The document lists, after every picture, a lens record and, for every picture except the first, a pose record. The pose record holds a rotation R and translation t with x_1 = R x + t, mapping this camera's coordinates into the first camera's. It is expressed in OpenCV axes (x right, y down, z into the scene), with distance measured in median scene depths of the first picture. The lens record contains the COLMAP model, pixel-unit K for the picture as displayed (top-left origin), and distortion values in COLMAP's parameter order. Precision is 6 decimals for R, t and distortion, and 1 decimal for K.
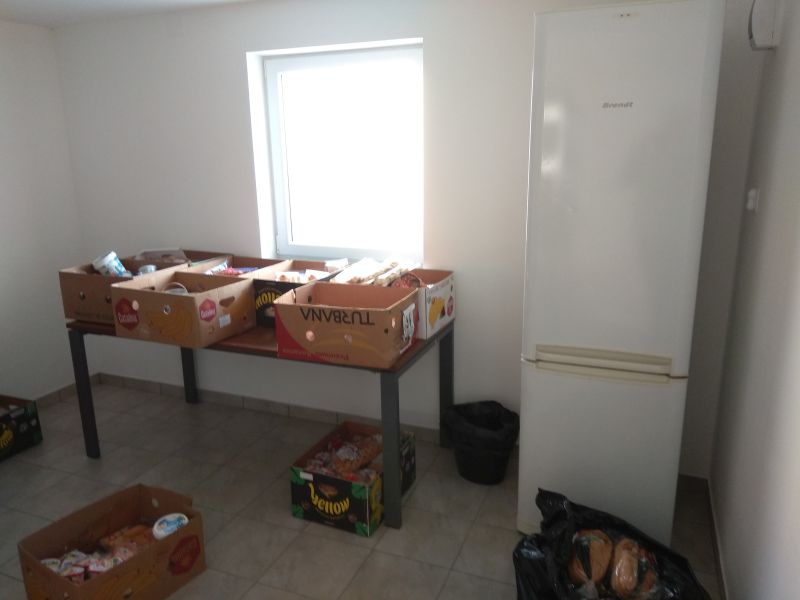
lens RADIAL K [[613.0, 0, 395.8], [0, 613.0, 304.7], [0, 0, 1]] dist [0.100899, -0.167562]
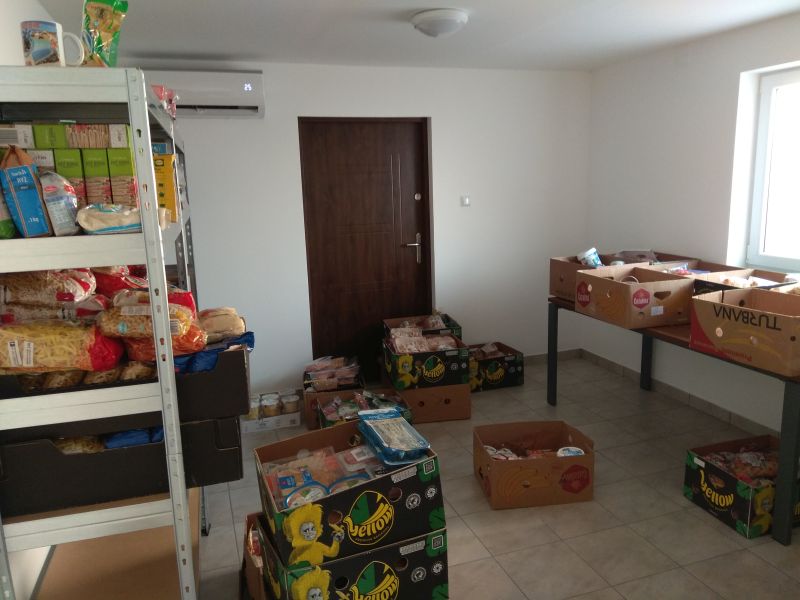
lens RADIAL K [[613.0, 0, 395.8], [0, 613.0, 304.7], [0, 0, 1]] dist [0.100899, -0.167562]
pose [[0.656185, 0.143521, -0.740826, 0.265665], [-0.161906, 0.985660, 0.047545, 0.039700], [0.737026, 0.088746, 0.670012, -0.137267]]
